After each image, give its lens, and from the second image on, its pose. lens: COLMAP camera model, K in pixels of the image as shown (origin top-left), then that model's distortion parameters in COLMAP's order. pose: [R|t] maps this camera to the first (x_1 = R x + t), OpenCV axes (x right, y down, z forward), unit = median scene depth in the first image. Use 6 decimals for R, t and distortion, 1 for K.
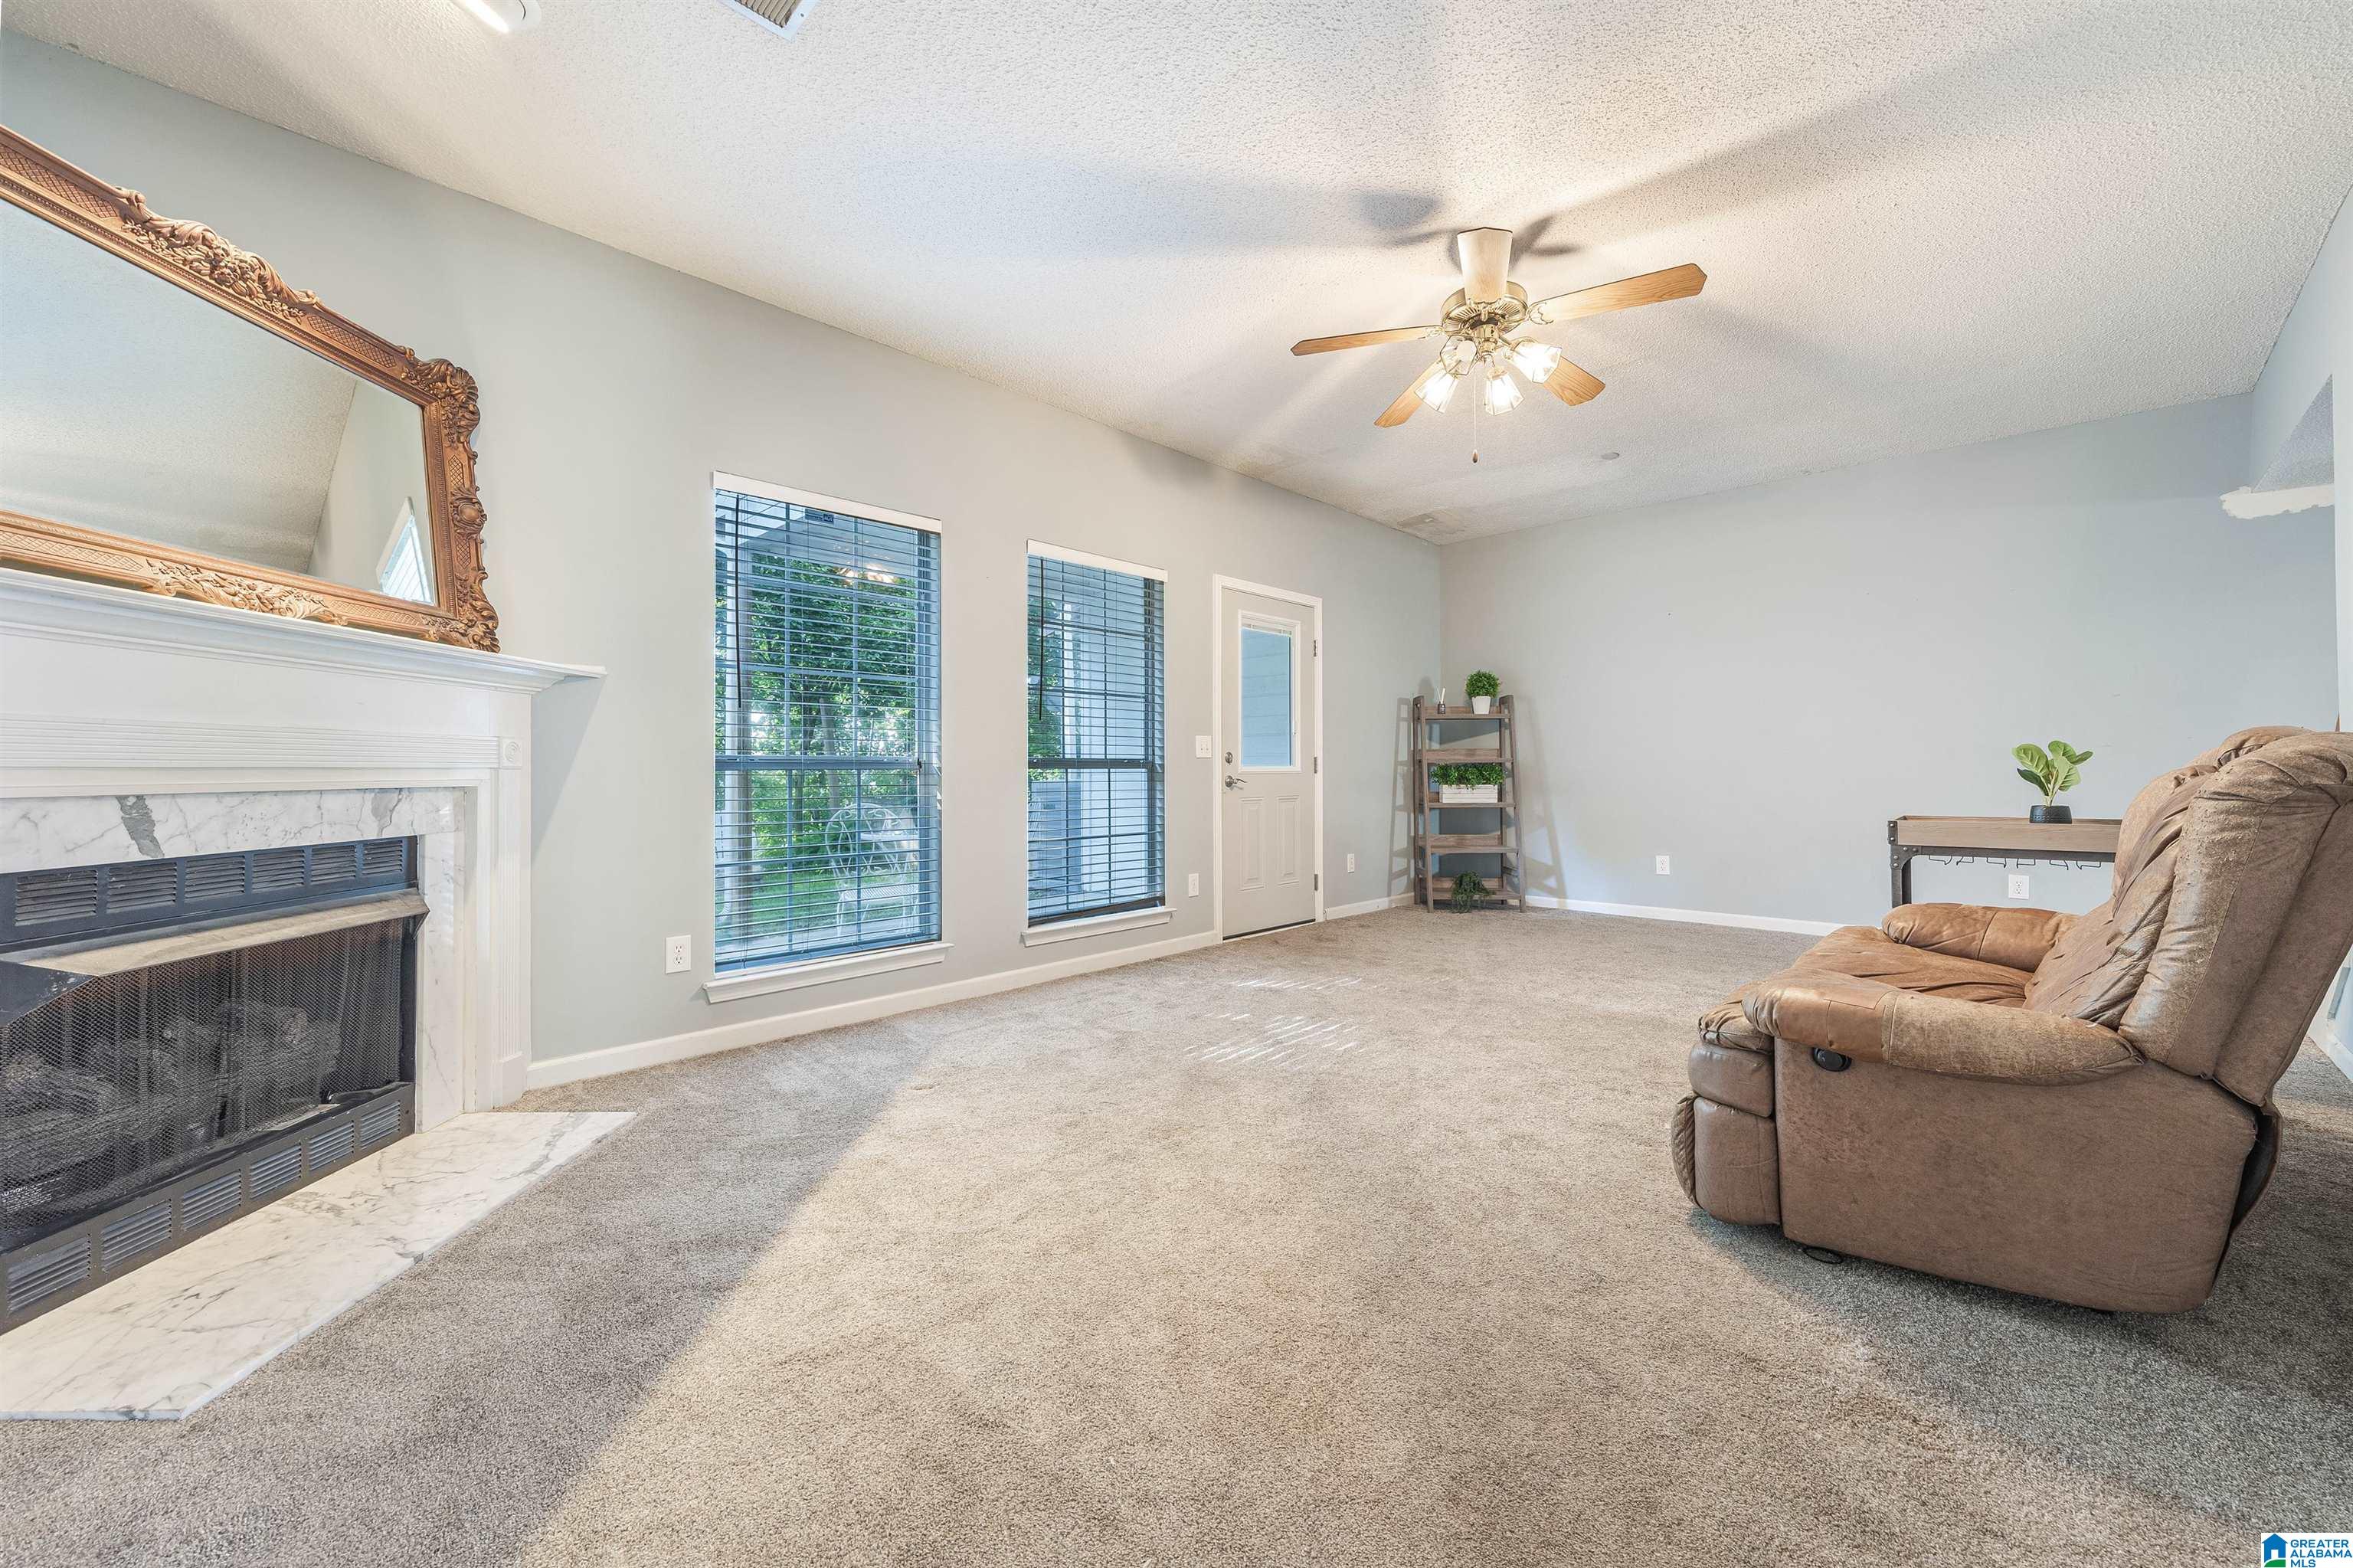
lens RADIAL K [[893.5, 0, 1176.9], [0, 893.5, 760.0], [0, 0, 1]] dist [-0.042827, -0.000002]
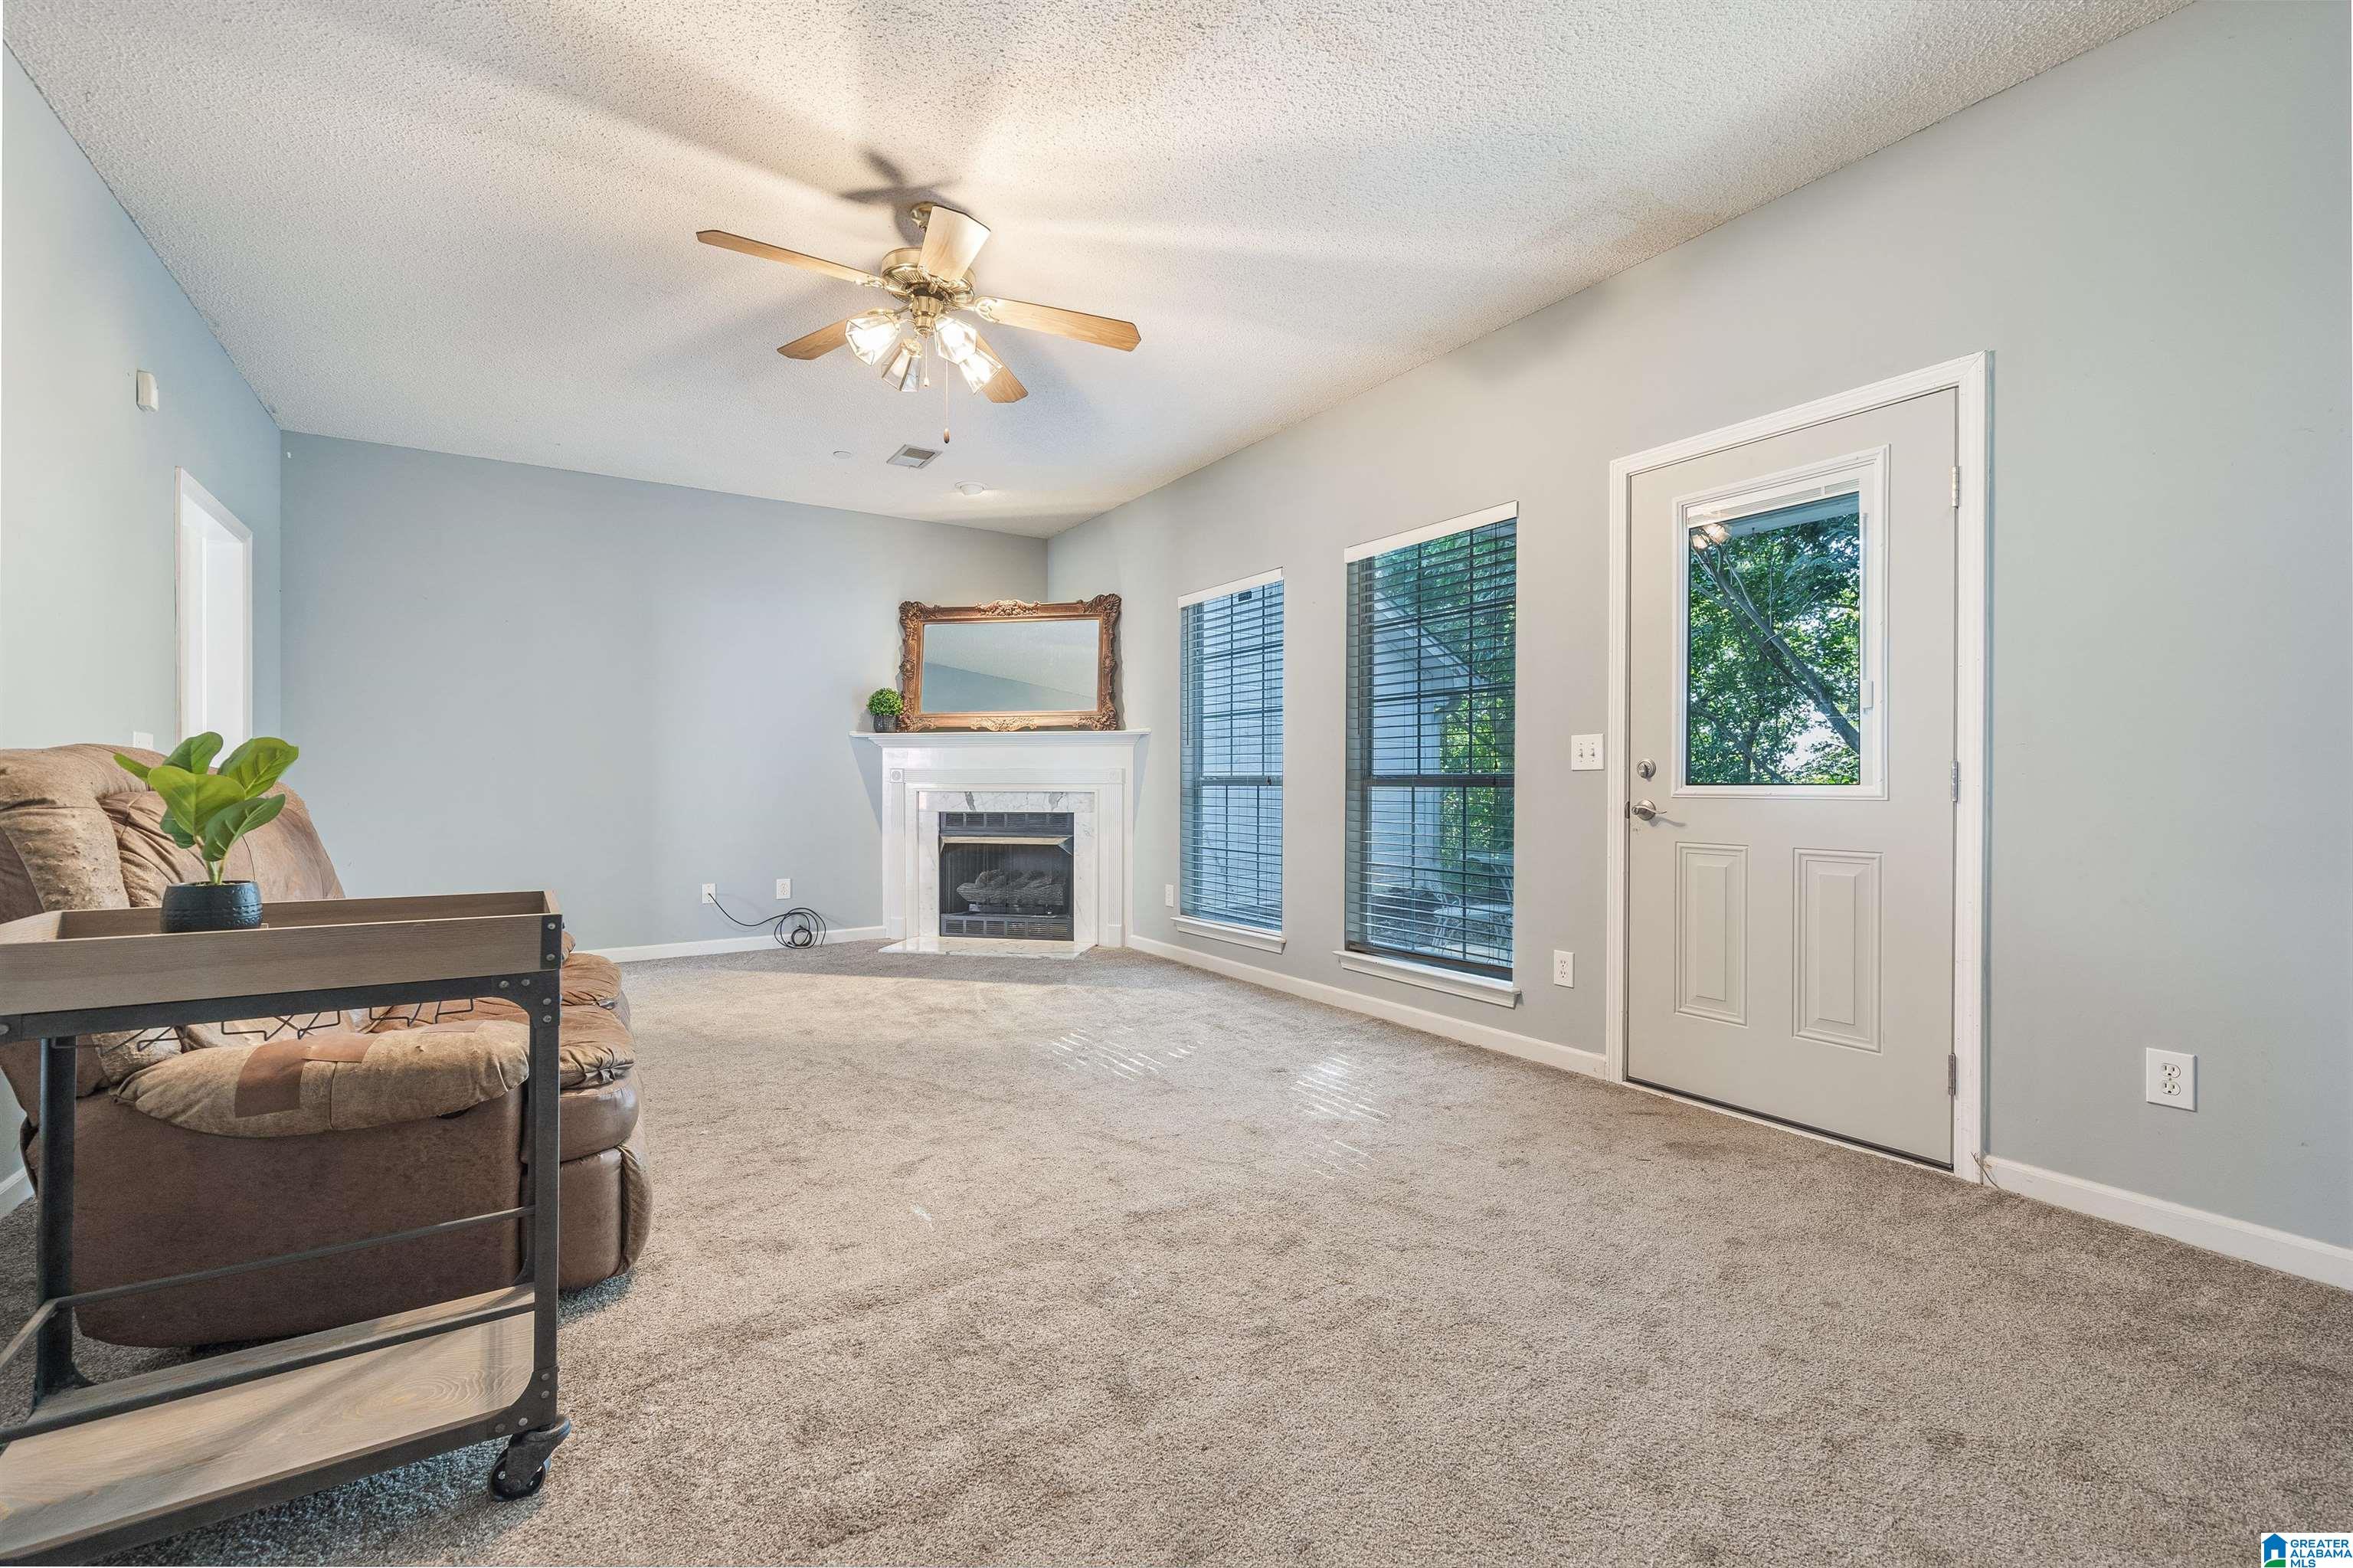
lens RADIAL K [[981.9, 0, 1176.5], [0, 981.9, 784.0], [0, 0, 1]] dist [0.000267, -0.000030]
pose [[-0.222482, 0.001865, -0.974935, 1.040767], [0.006191, 0.999981, 0.000500, 0.007018], [0.974917, -0.005925, -0.222490, 1.195671]]
